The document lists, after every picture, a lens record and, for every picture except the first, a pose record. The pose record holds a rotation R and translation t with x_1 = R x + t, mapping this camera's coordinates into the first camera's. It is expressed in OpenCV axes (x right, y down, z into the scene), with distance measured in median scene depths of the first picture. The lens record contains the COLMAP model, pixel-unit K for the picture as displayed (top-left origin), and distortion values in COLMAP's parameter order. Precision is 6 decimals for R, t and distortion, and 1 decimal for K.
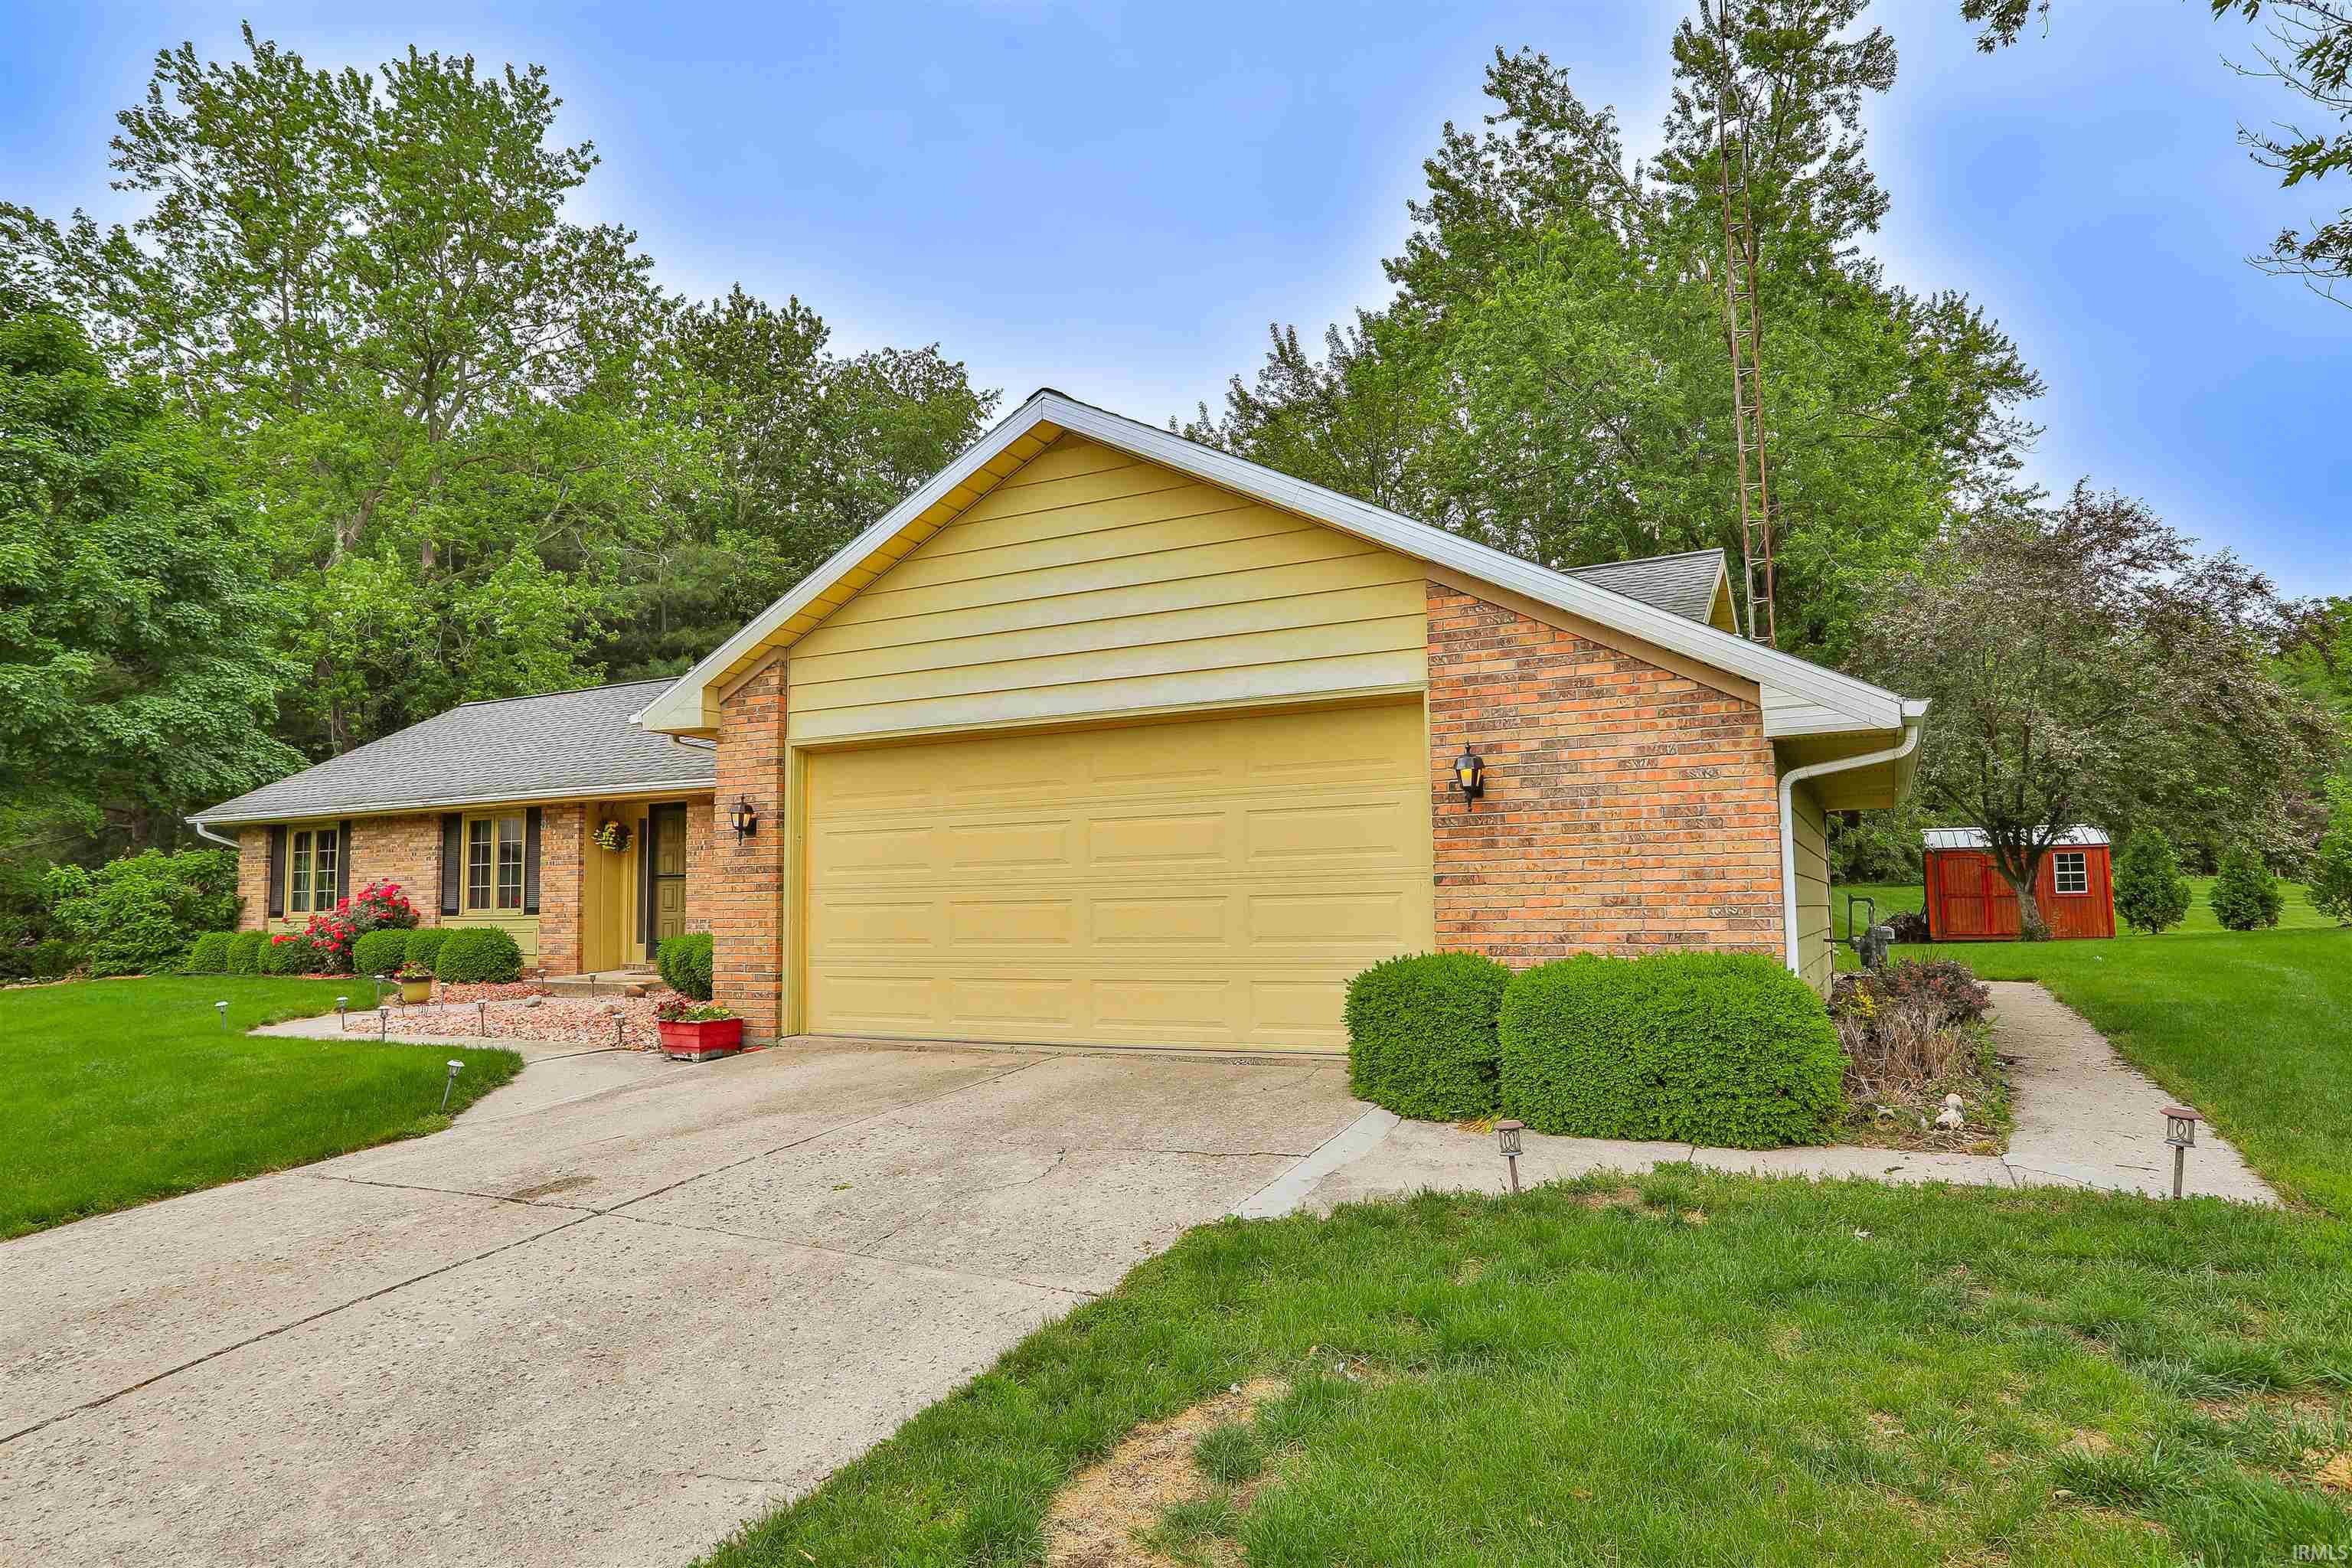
lens RADIAL K [[1420.7, 0, 1176.0], [0, 1420.7, 784.0], [0, 0, 1]] dist [-0.020176, -0.000260]
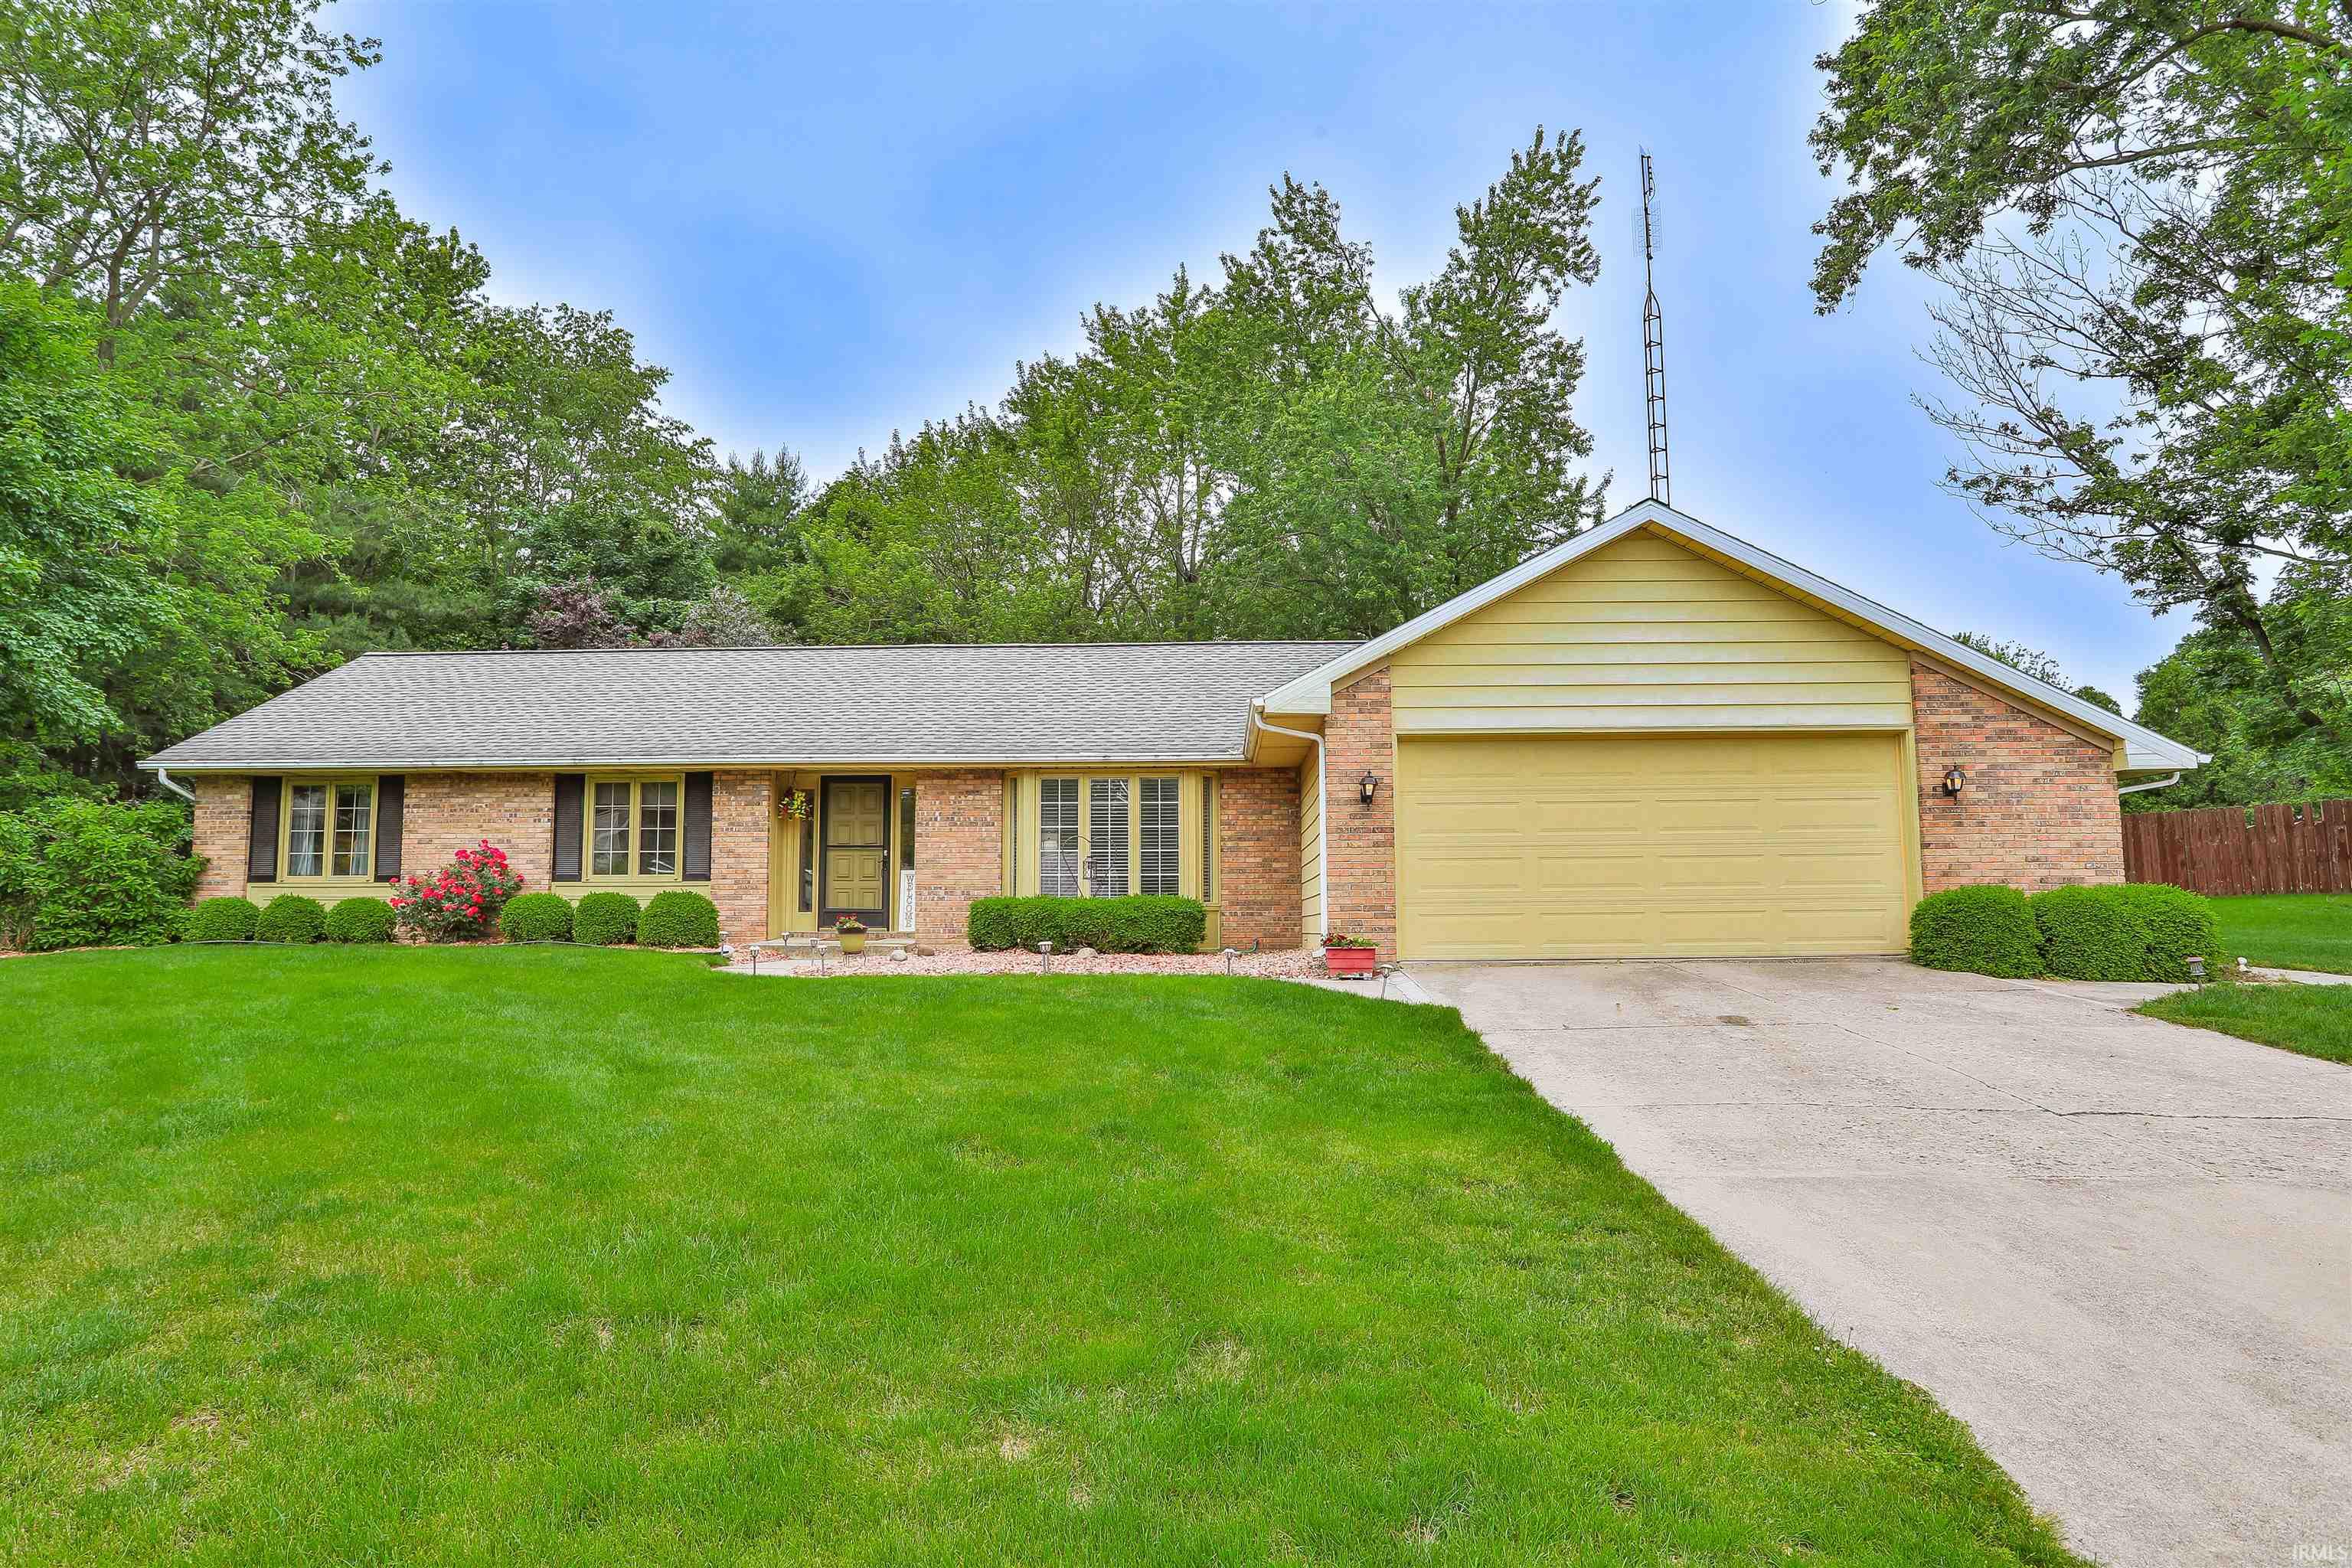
lens RADIAL K [[1436.6, 0, 1178.3], [0, 1436.6, 780.8], [0, 0, 1]] dist [-0.036639, 0.001067]
pose [[0.898398, 0.053248, 0.435942, -1.307632], [-0.045419, 0.998565, -0.028369, 0.078552], [-0.436827, 0.005687, 0.899528, -0.099805]]
